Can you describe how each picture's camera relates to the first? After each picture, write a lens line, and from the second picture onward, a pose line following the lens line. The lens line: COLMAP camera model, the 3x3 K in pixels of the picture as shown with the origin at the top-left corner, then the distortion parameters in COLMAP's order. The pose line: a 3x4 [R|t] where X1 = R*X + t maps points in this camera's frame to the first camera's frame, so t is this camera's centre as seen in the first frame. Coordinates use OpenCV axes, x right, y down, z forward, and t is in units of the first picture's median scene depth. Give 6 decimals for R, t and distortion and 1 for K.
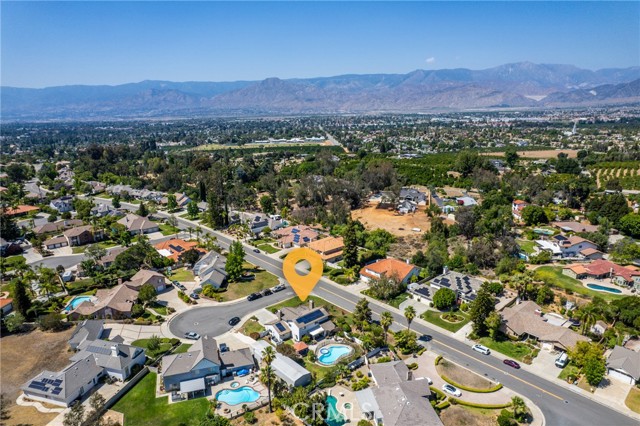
lens RADIAL K [[406.6, 0, 320.0], [0, 406.6, 213.0], [0, 0, 1]] dist [-0.006317, 0.000307]
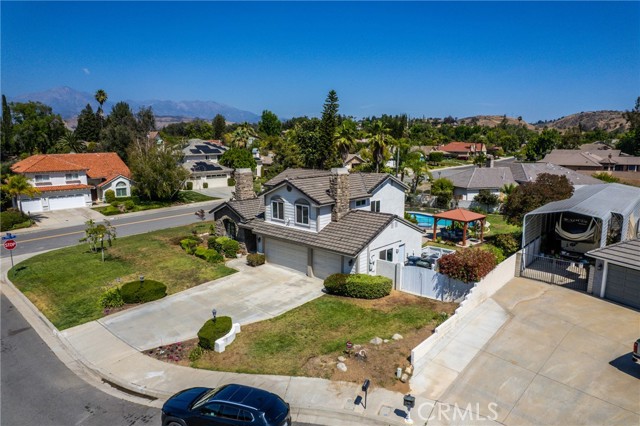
lens RADIAL K [[406.6, 0, 320.0], [0, 406.6, 213.0], [0, 0, 1]] dist [-0.006317, 0.000307]
pose [[-0.105735, -0.161051, 0.981266, -0.284813], [0.256377, 0.949021, 0.183384, 0.190947], [-0.960776, 0.270964, -0.059055, 0.904612]]
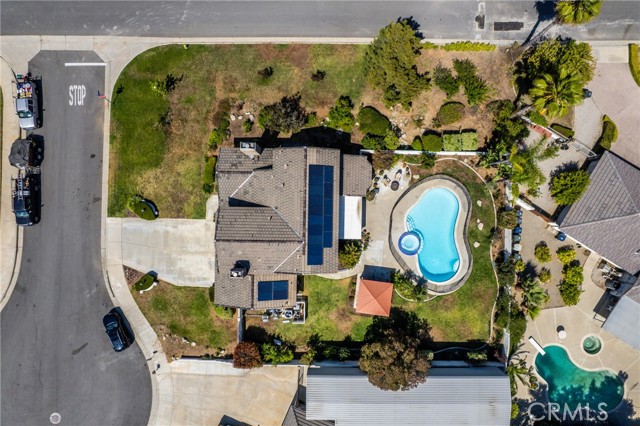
lens RADIAL K [[406.6, 0, 320.0], [0, 406.6, 213.0], [0, 0, 1]] dist [-0.006317, 0.000307]
pose [[0.664556, -0.747143, 0.011923, -0.025920], [0.194577, 0.188431, 0.962618, -0.043910], [-0.721460, -0.637394, 0.270600, 0.791615]]
